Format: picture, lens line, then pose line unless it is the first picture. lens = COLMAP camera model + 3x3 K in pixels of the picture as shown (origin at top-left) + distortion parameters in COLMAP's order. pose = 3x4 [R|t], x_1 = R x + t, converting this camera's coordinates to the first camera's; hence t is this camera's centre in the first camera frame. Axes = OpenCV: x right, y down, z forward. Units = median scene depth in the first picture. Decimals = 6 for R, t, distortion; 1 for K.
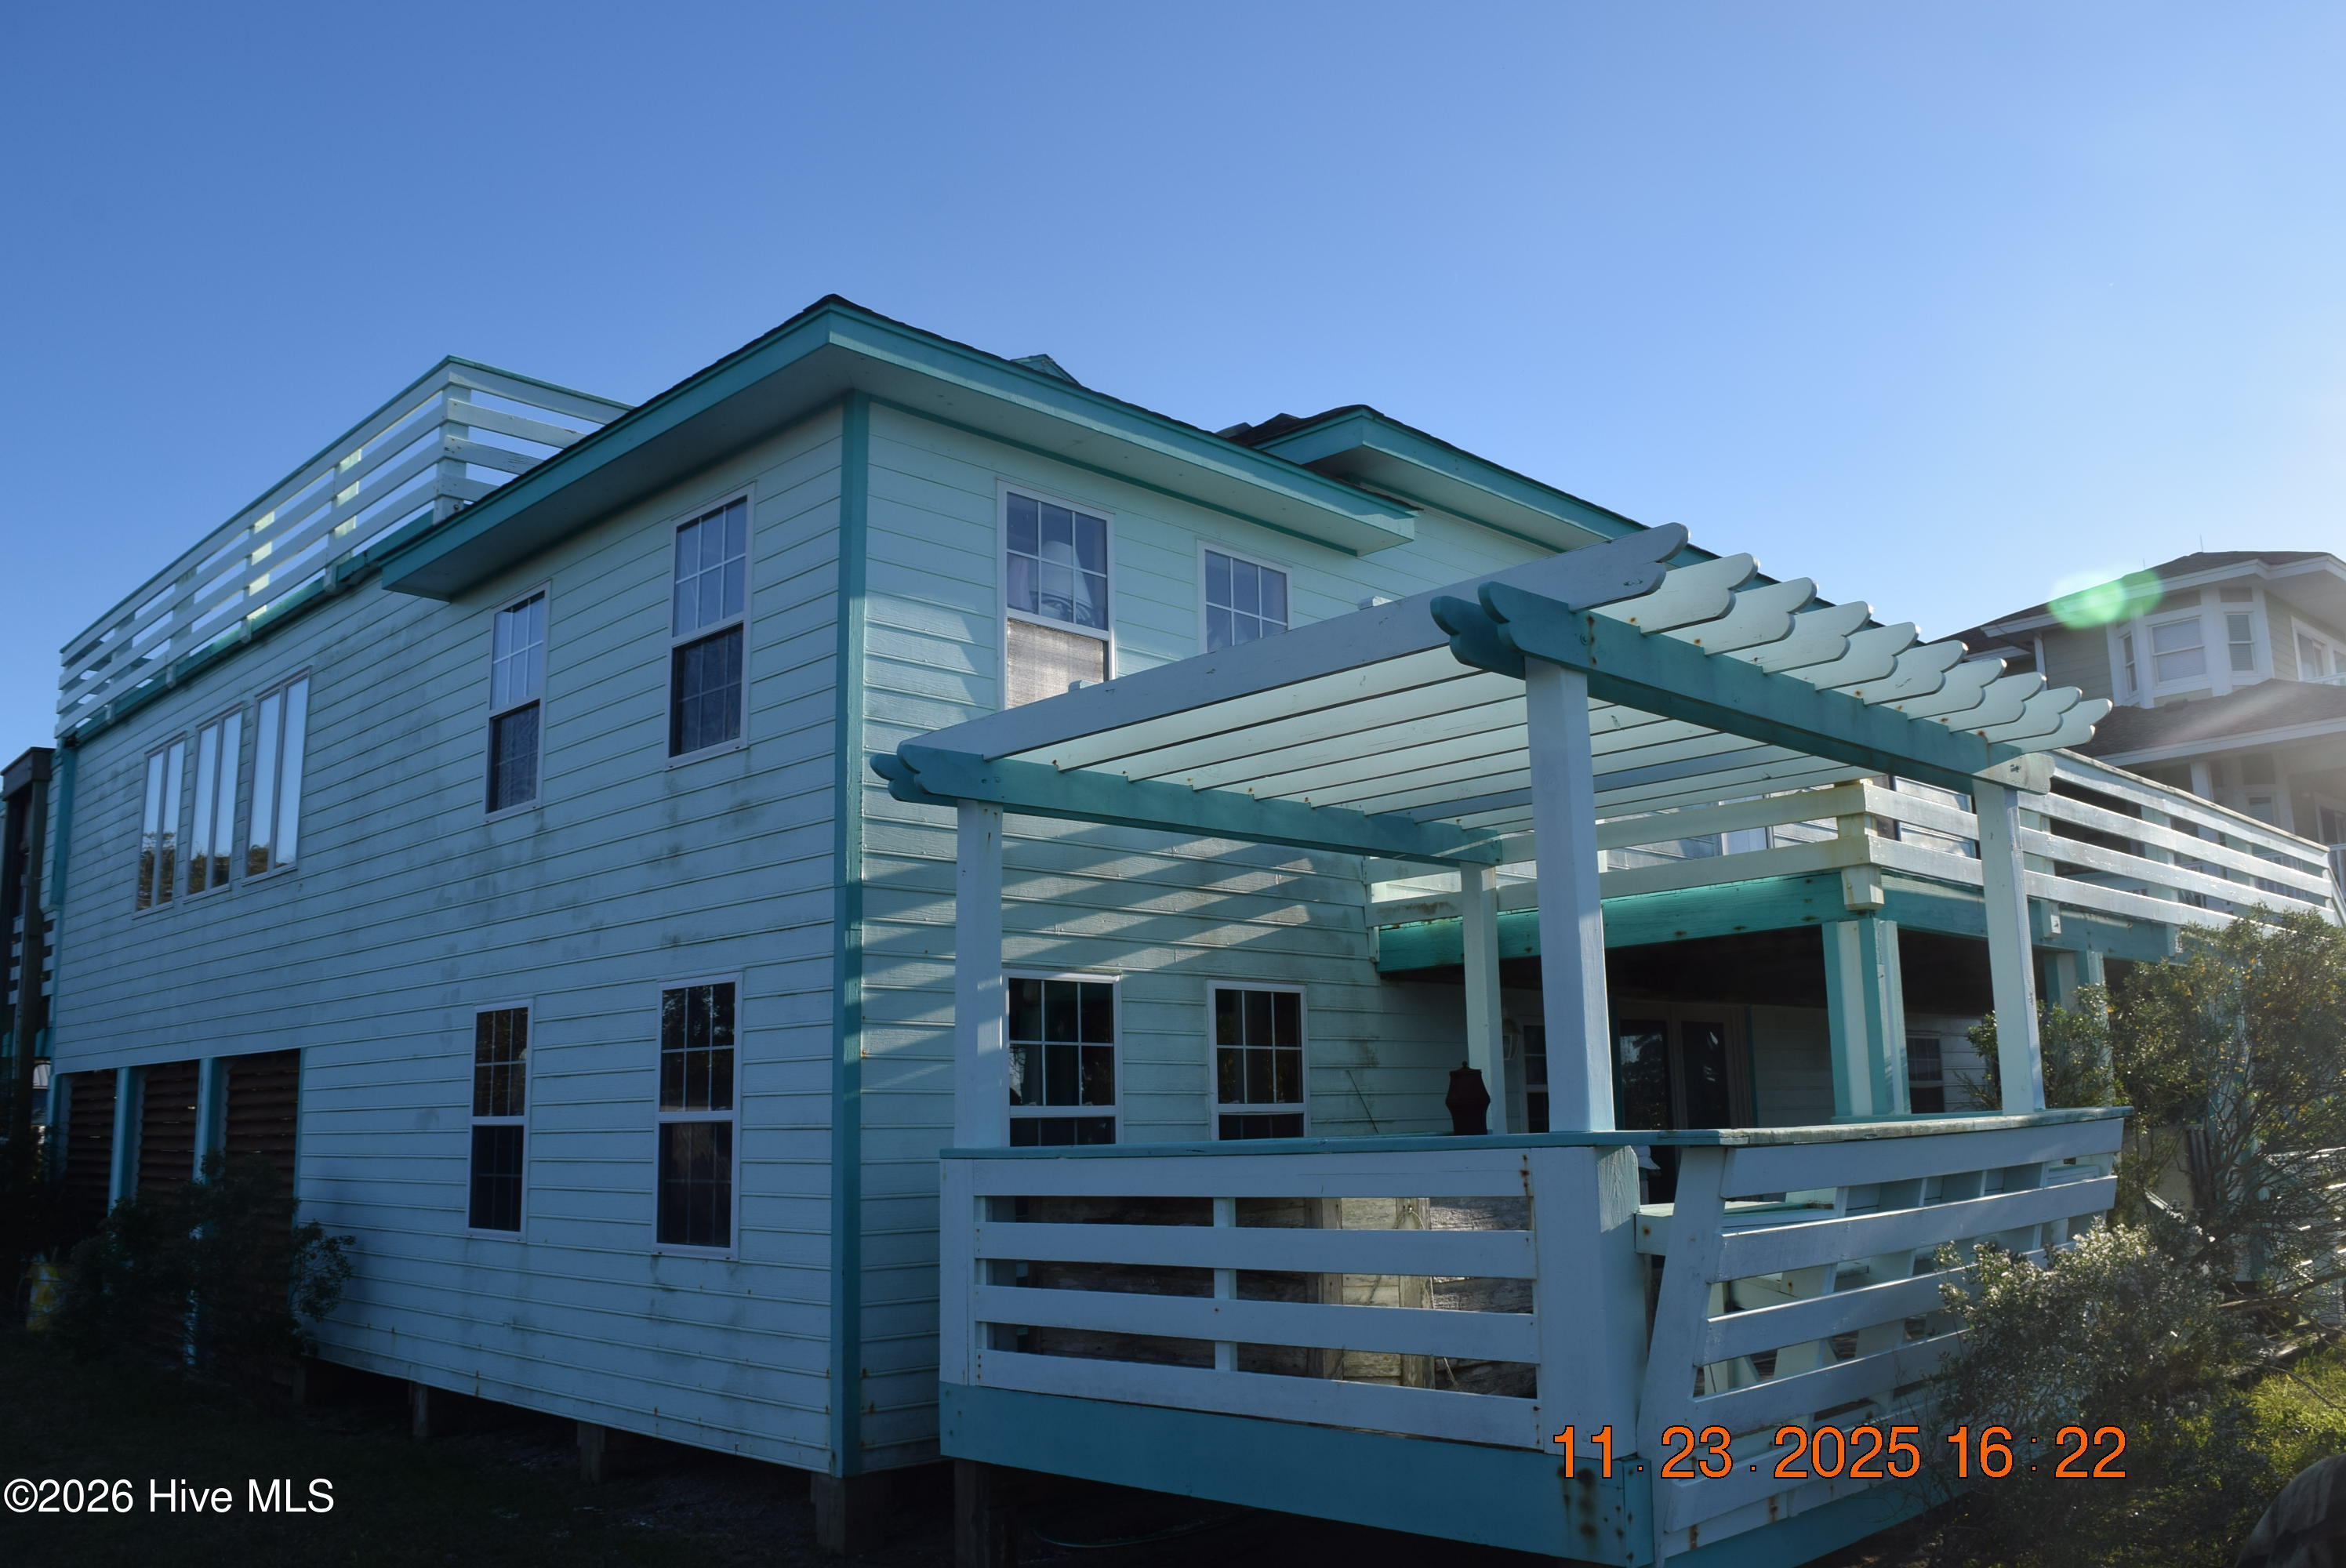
lens RADIAL K [[1833.6, 0, 1173.0], [0, 1833.6, 784.0], [0, 0, 1]] dist [-0.089278, 0.012357]
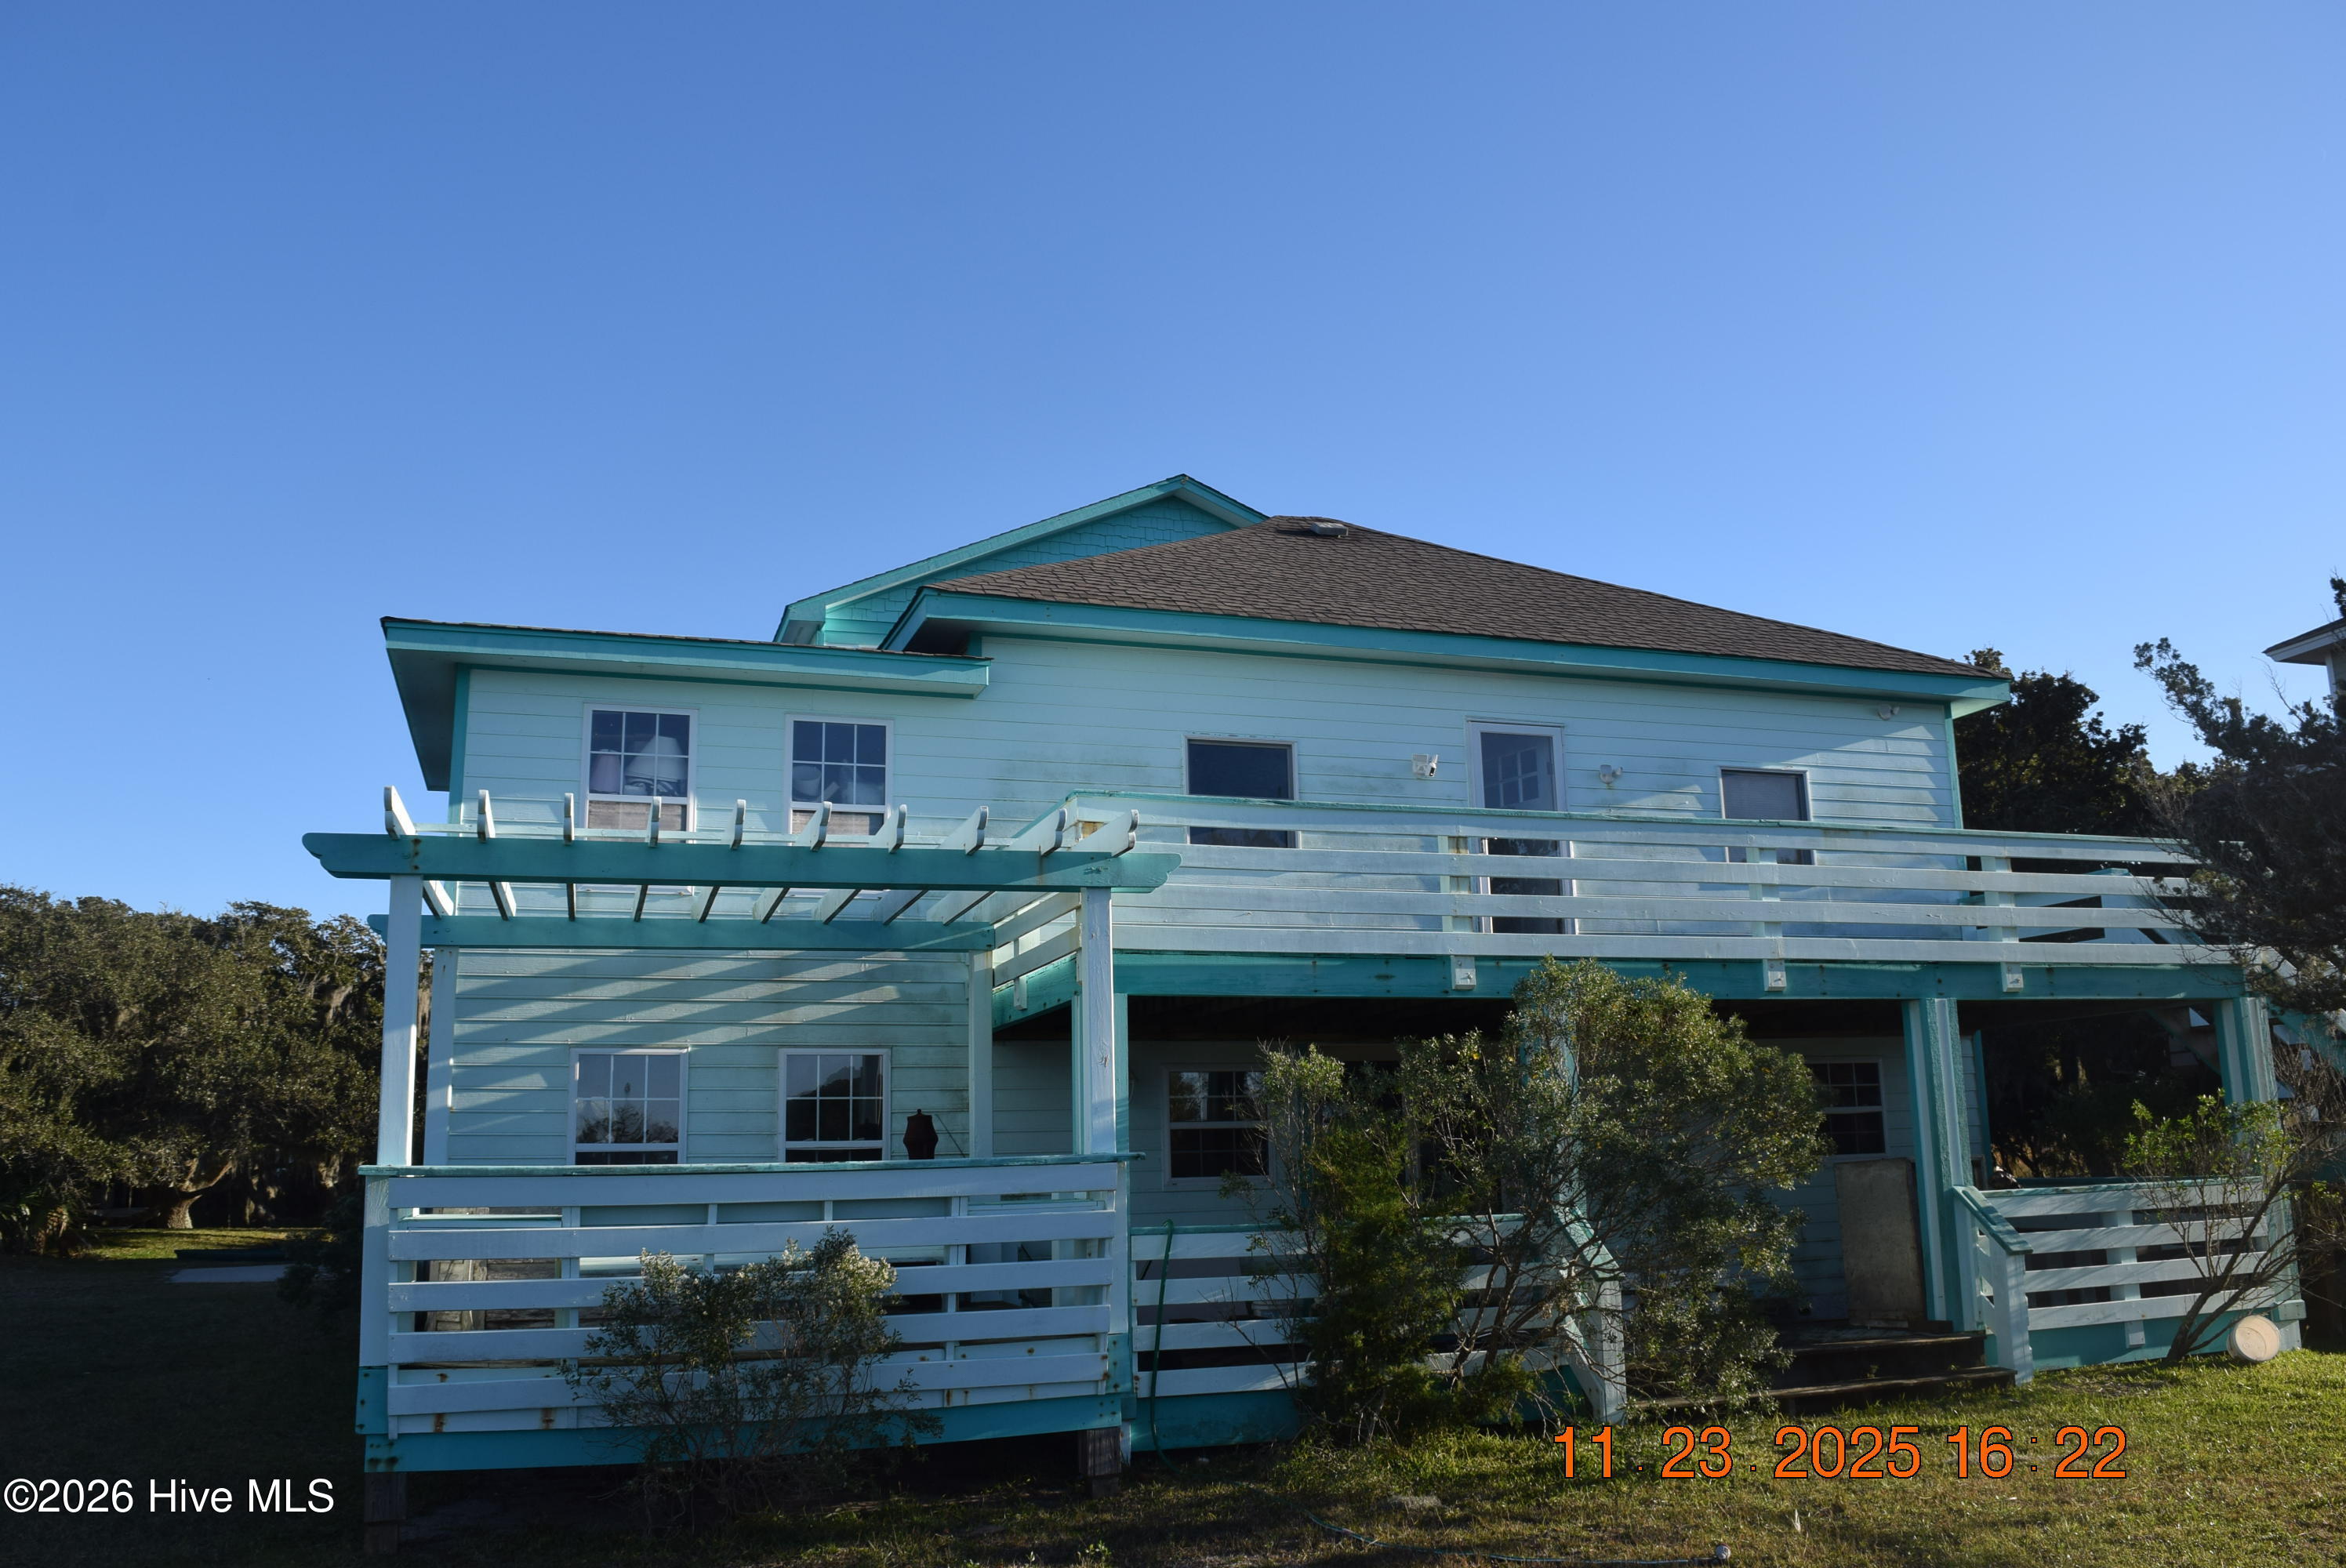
lens RADIAL K [[1833.6, 0, 1173.0], [0, 1833.6, 784.0], [0, 0, 1]] dist [-0.089278, 0.012357]
pose [[0.899910, -0.089563, -0.426779, 0.871870], [0.084976, 0.995937, -0.029823, -0.021499], [0.427716, -0.009428, 0.903864, -0.079486]]
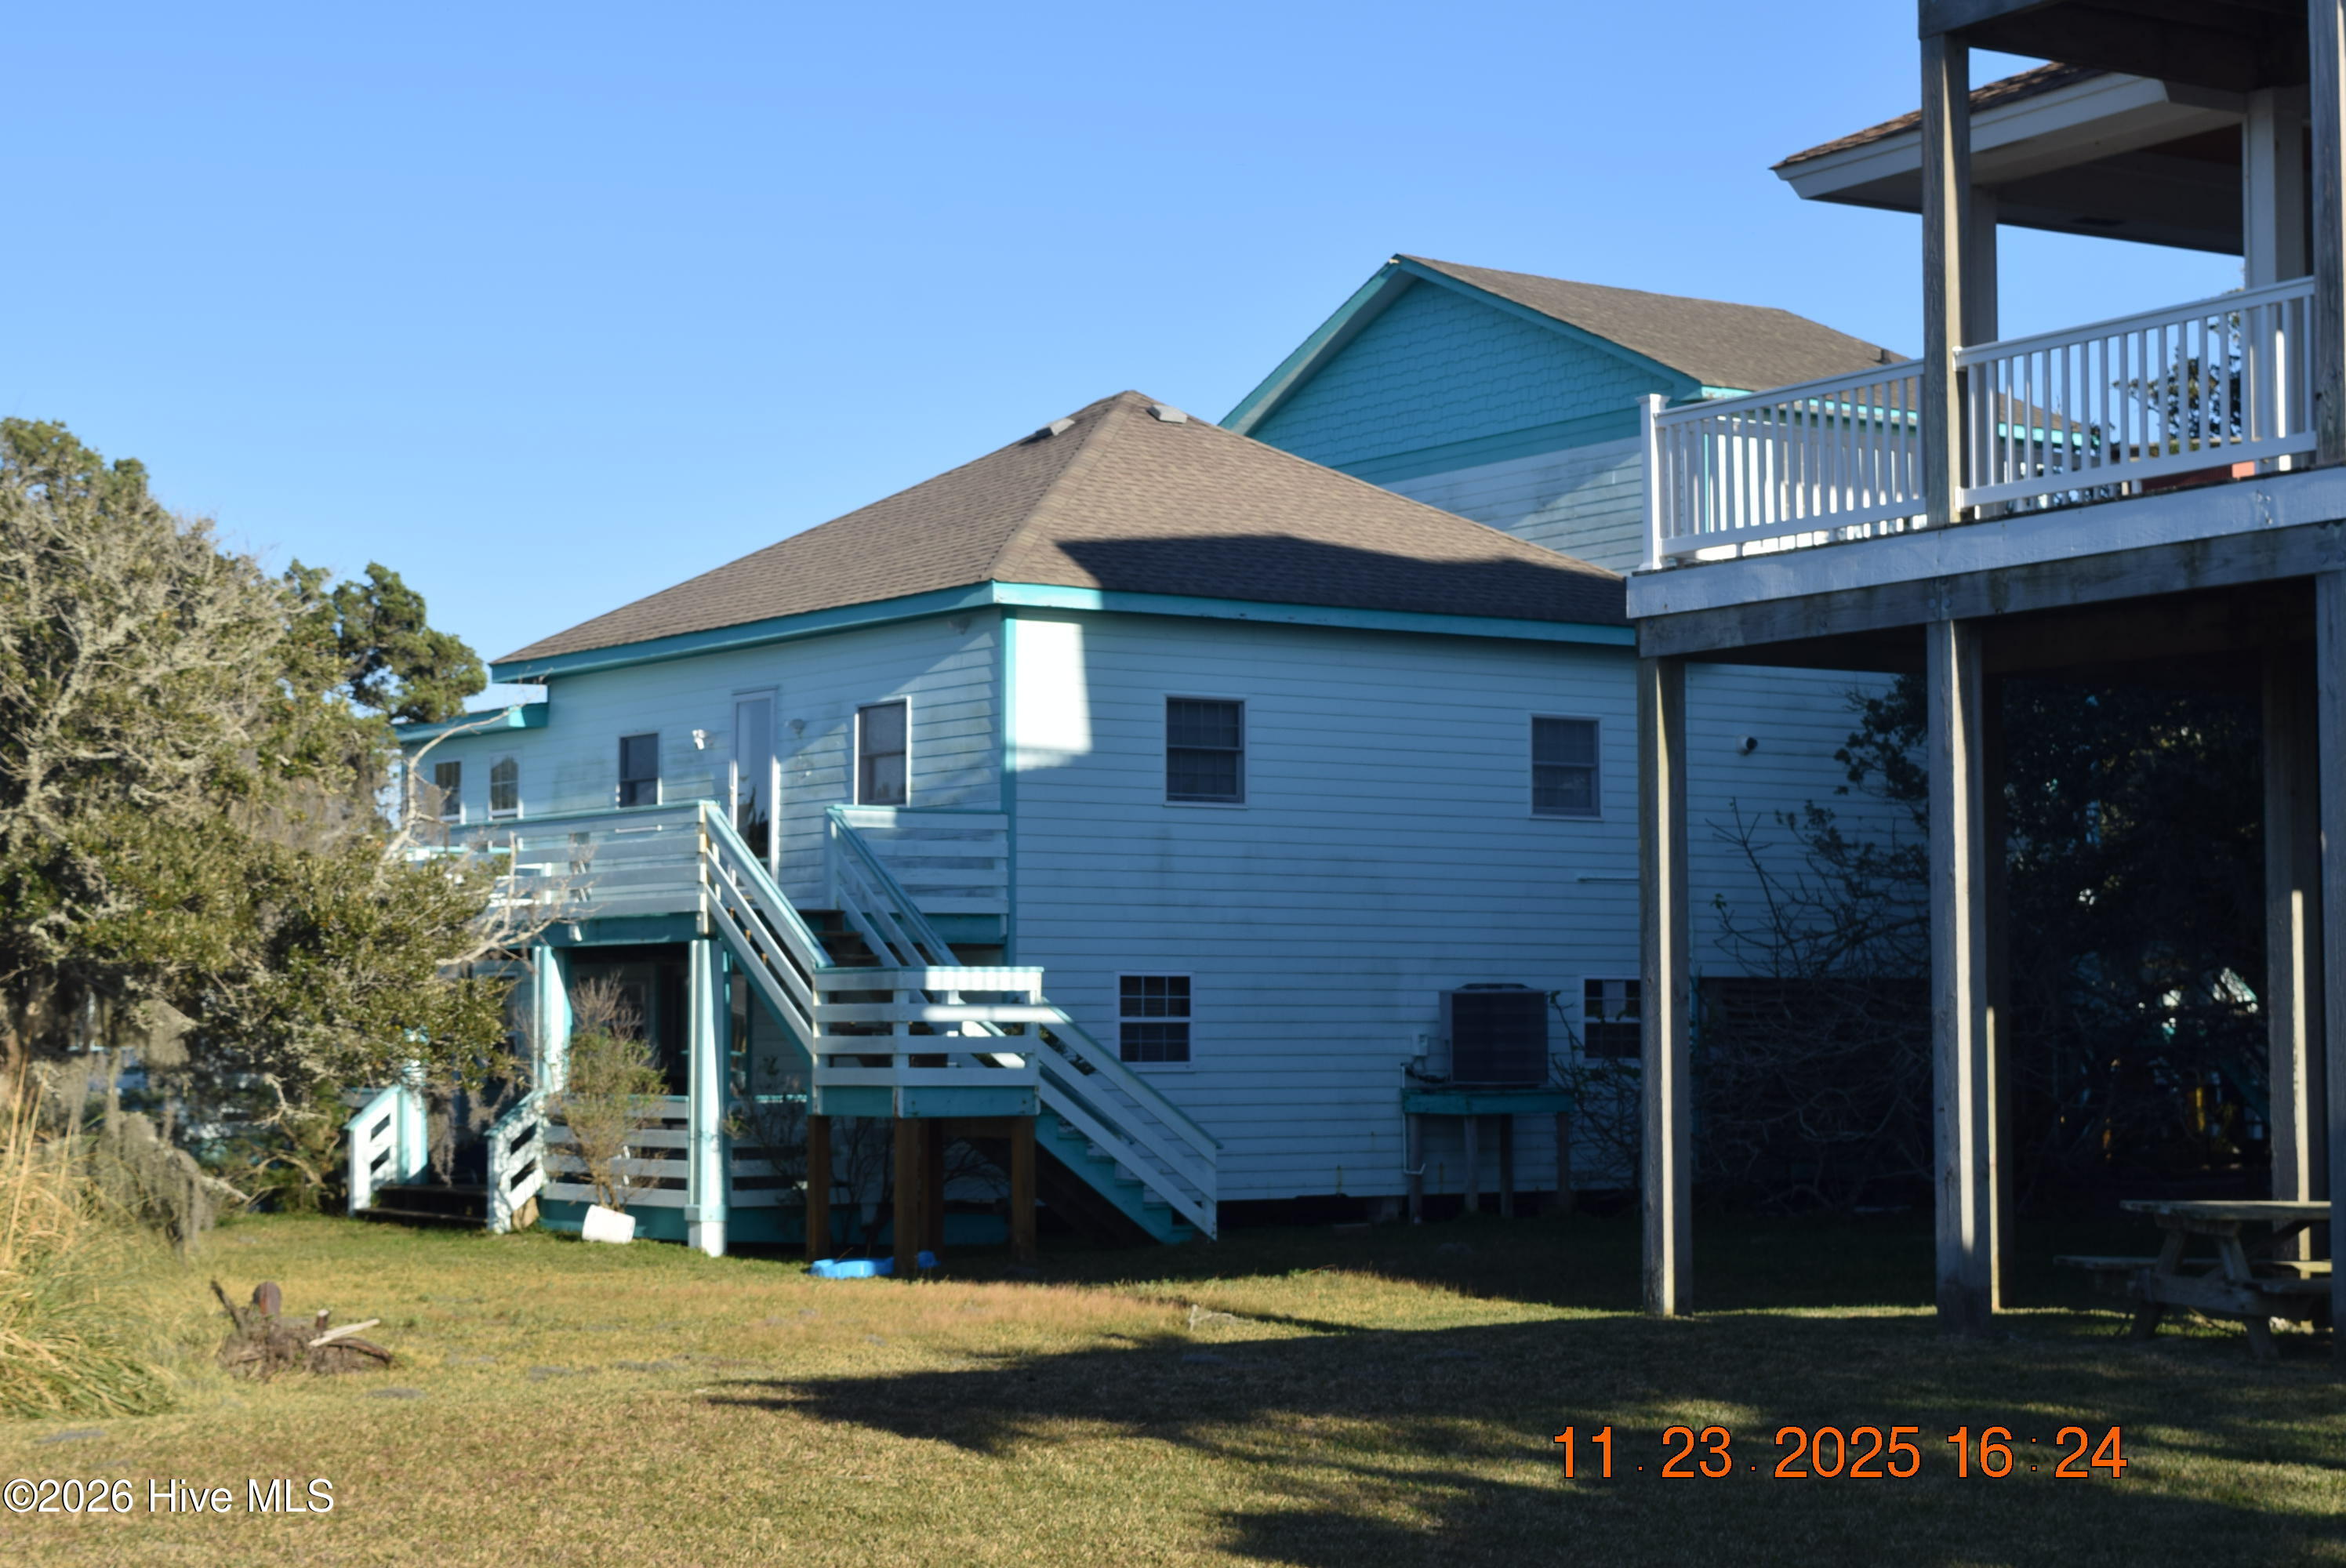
lens RADIAL K [[3940.3, 0, 1173.0], [0, 3940.3, 784.0], [0, 0, 1]] dist [0.004223, 0.004620]
pose [[-0.164602, -0.051109, -0.985035, 4.325330], [0.177132, 0.980890, -0.080493, 0.392126], [0.970325, -0.187731, -0.152404, 2.470525]]
